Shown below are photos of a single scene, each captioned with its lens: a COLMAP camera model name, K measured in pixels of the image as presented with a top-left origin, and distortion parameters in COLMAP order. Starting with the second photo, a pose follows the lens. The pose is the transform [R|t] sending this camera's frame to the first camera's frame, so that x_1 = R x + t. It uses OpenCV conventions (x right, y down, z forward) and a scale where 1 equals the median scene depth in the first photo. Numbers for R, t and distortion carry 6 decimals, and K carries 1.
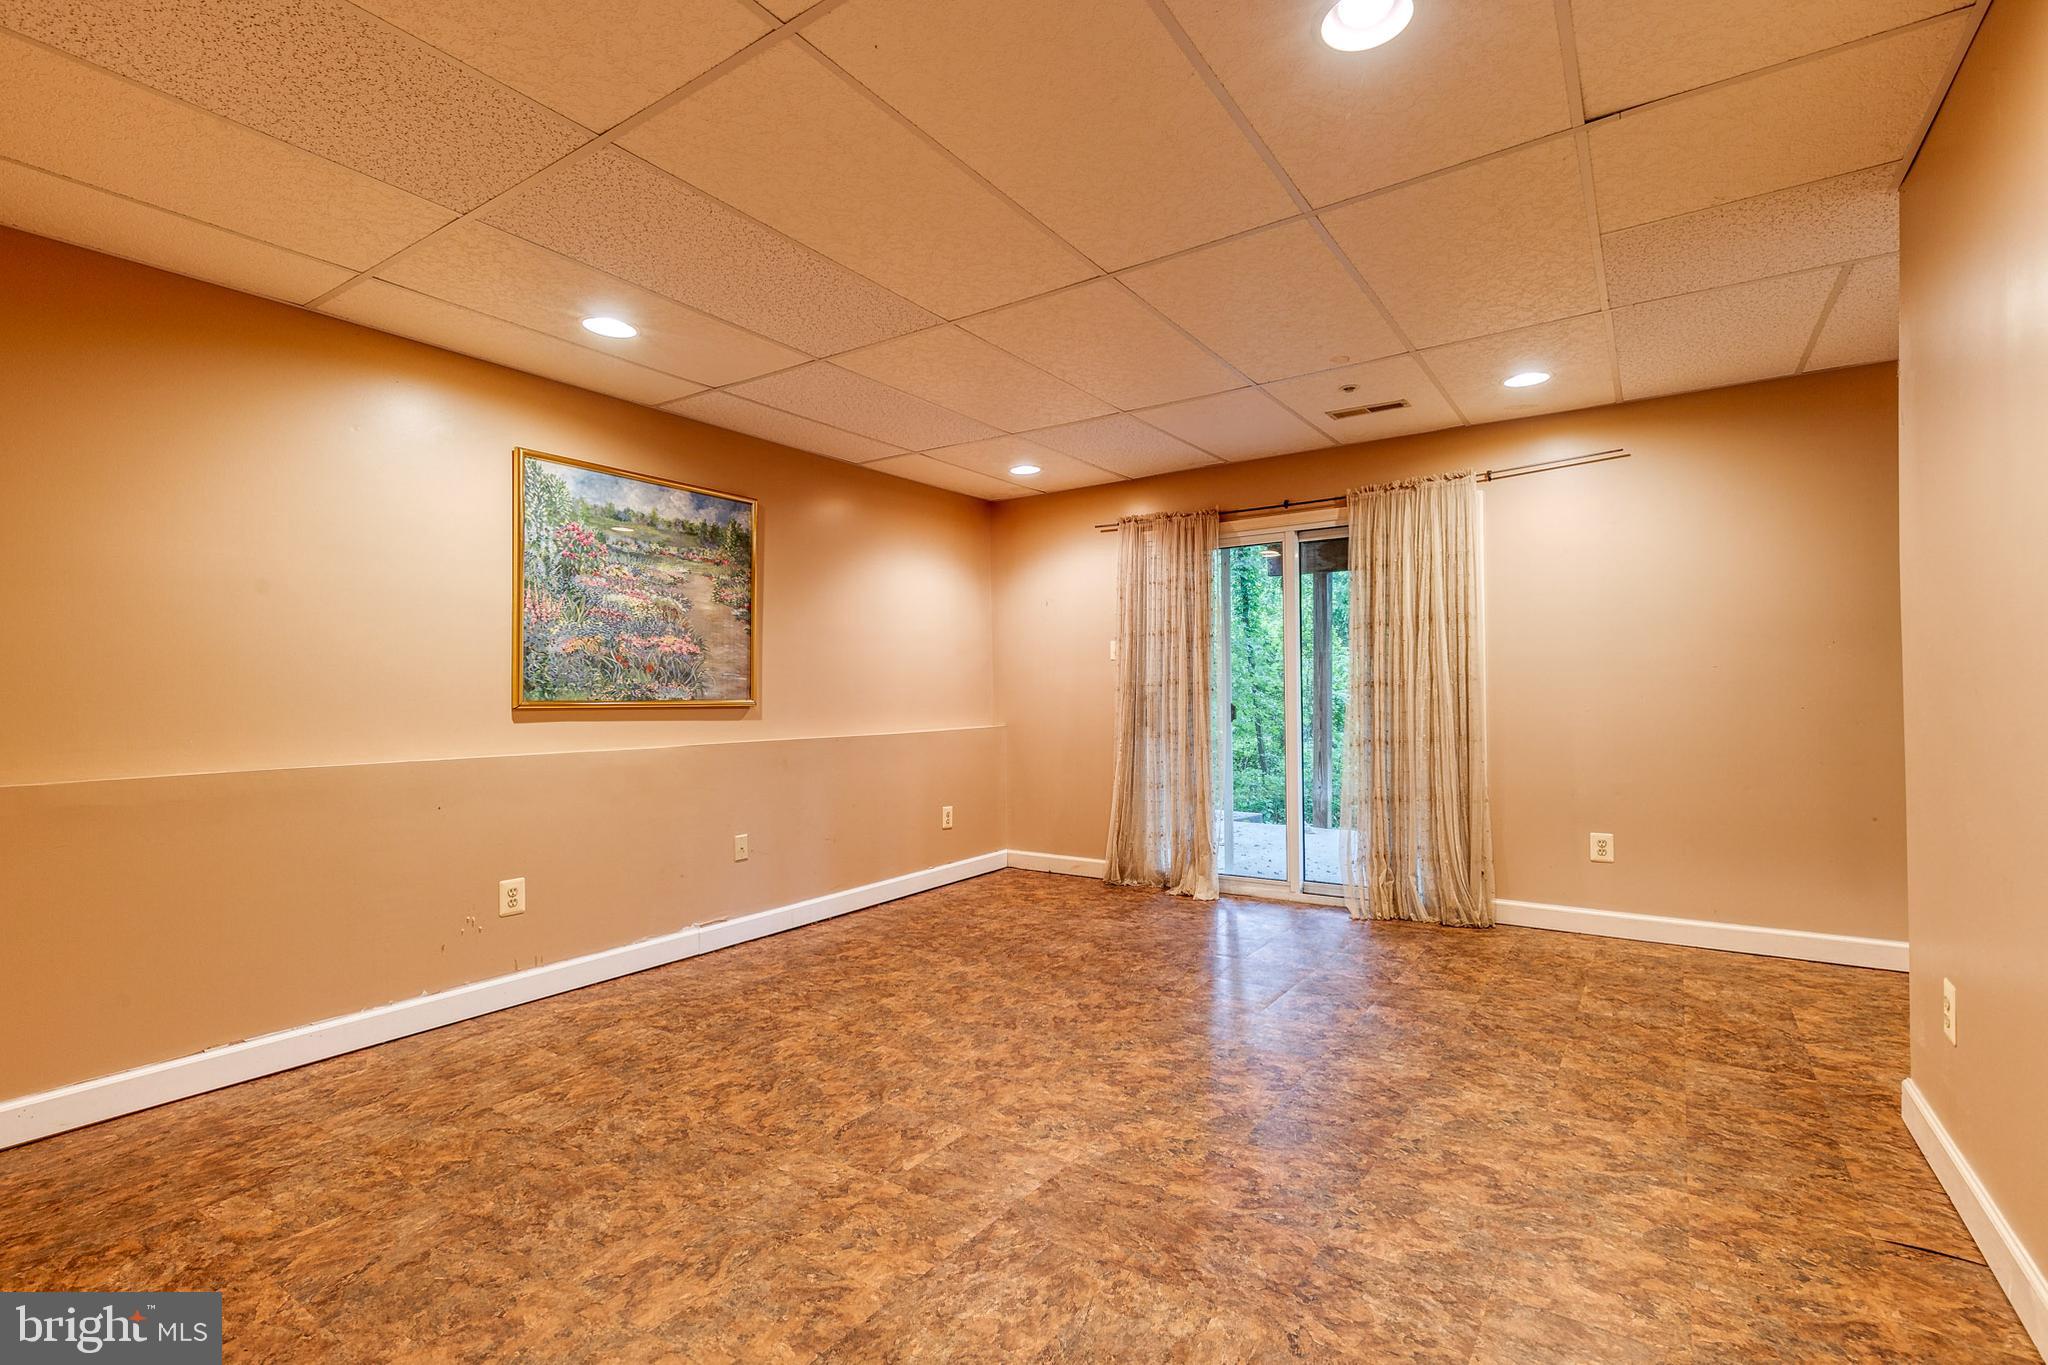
lens RADIAL K [[931.0, 0, 1046.1], [0, 931.0, 689.1], [0, 0, 1]] dist [0.011931, -0.000741]
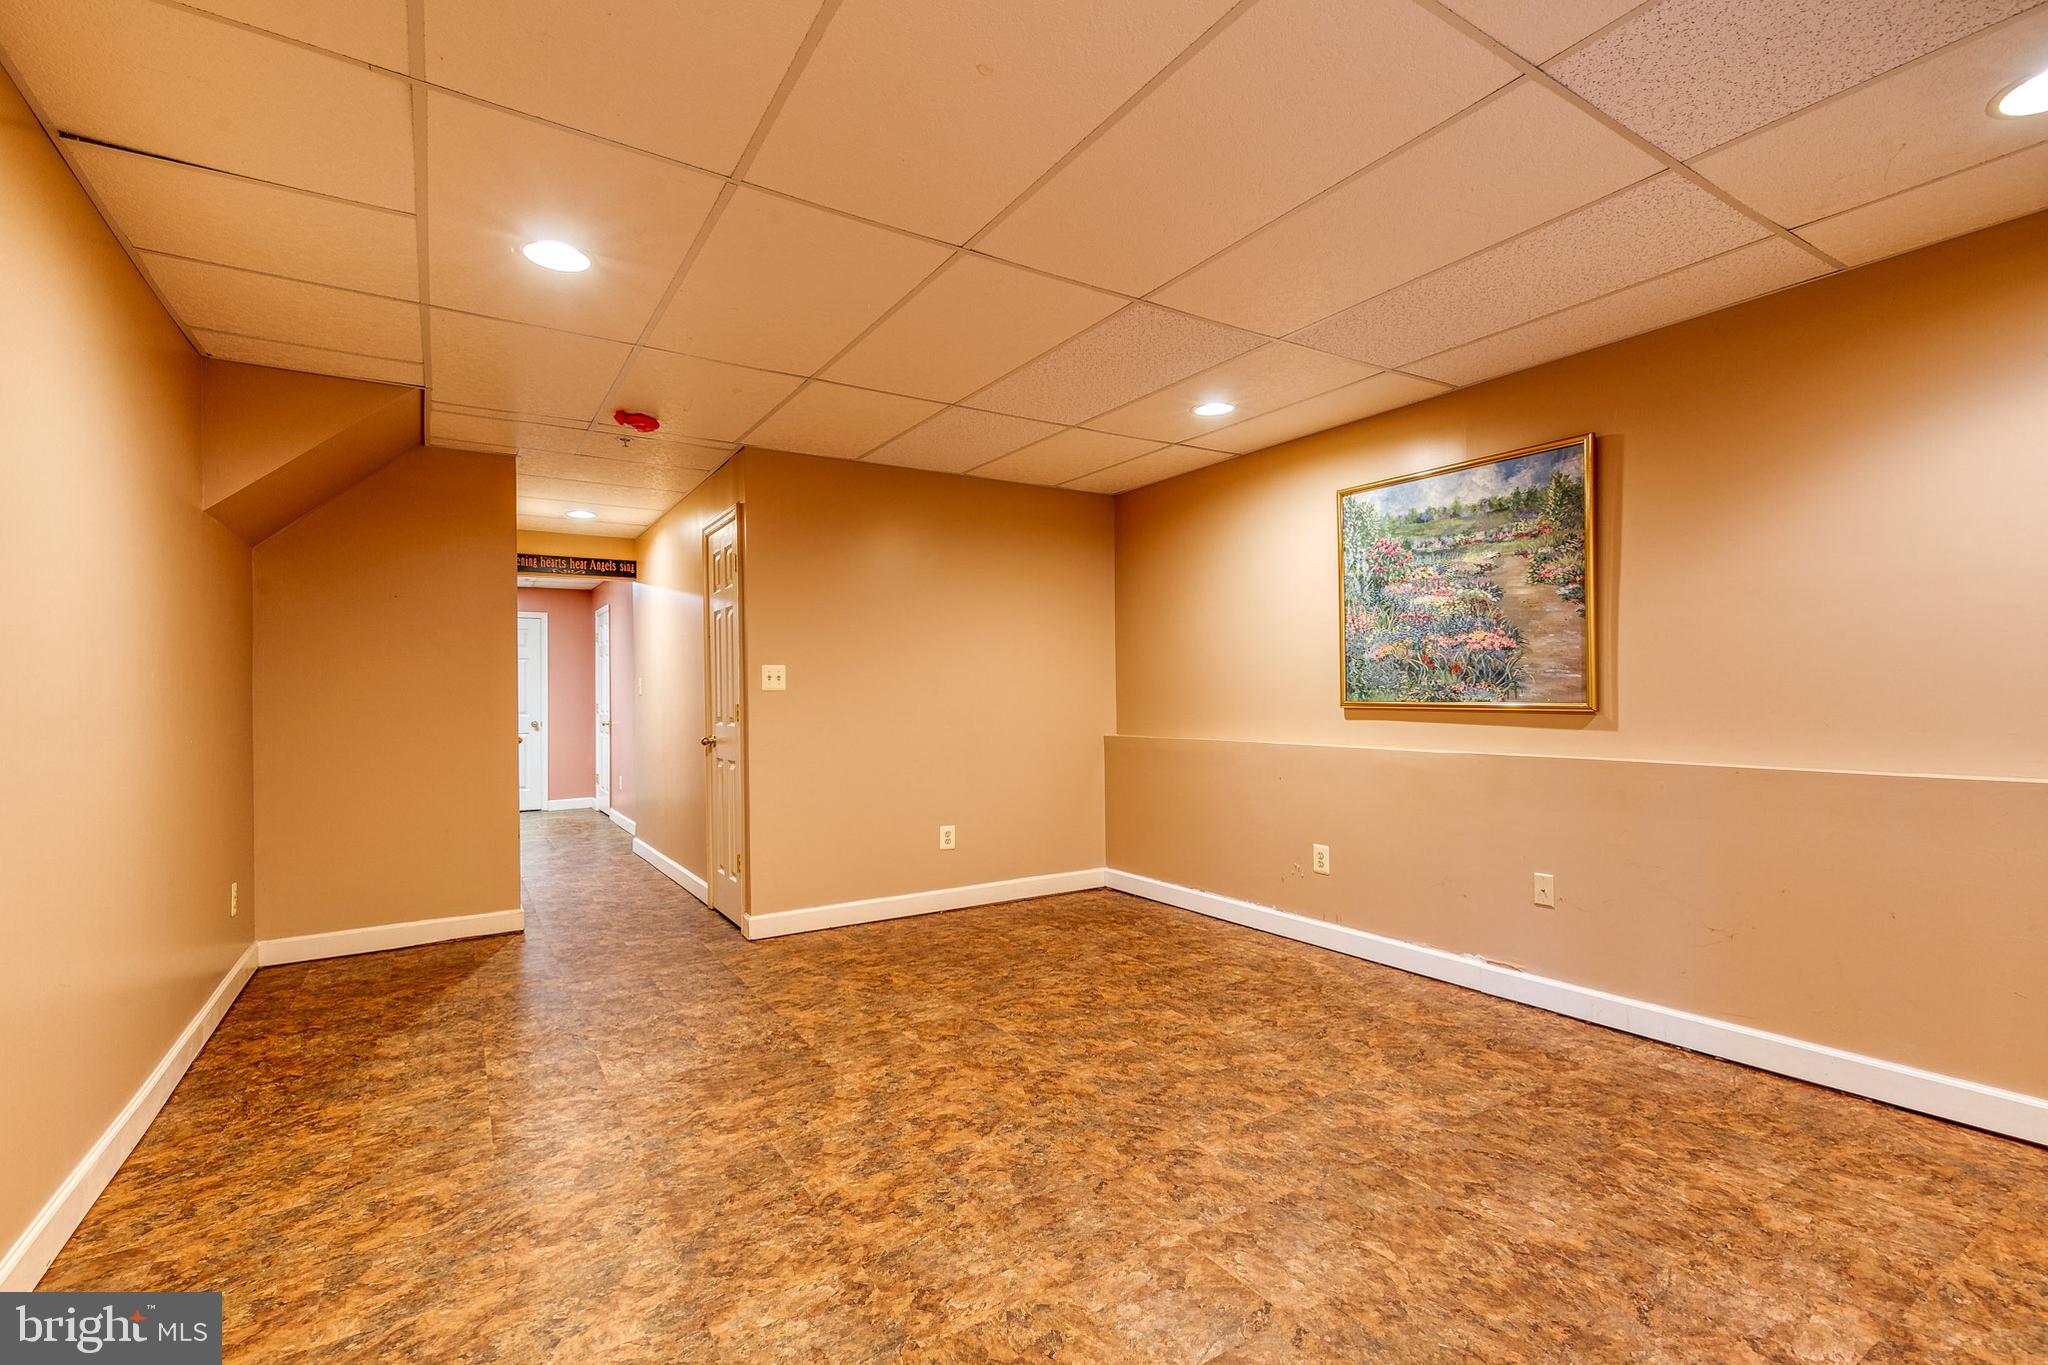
lens RADIAL K [[931.0, 0, 1046.1], [0, 931.0, 689.1], [0, 0, 1]] dist [0.011931, -0.000741]
pose [[-0.397679, 0.009671, -0.917474, 0.649280], [0.021878, 0.999760, 0.001056, -0.012059], [0.917264, -0.019652, -0.397795, 1.063278]]
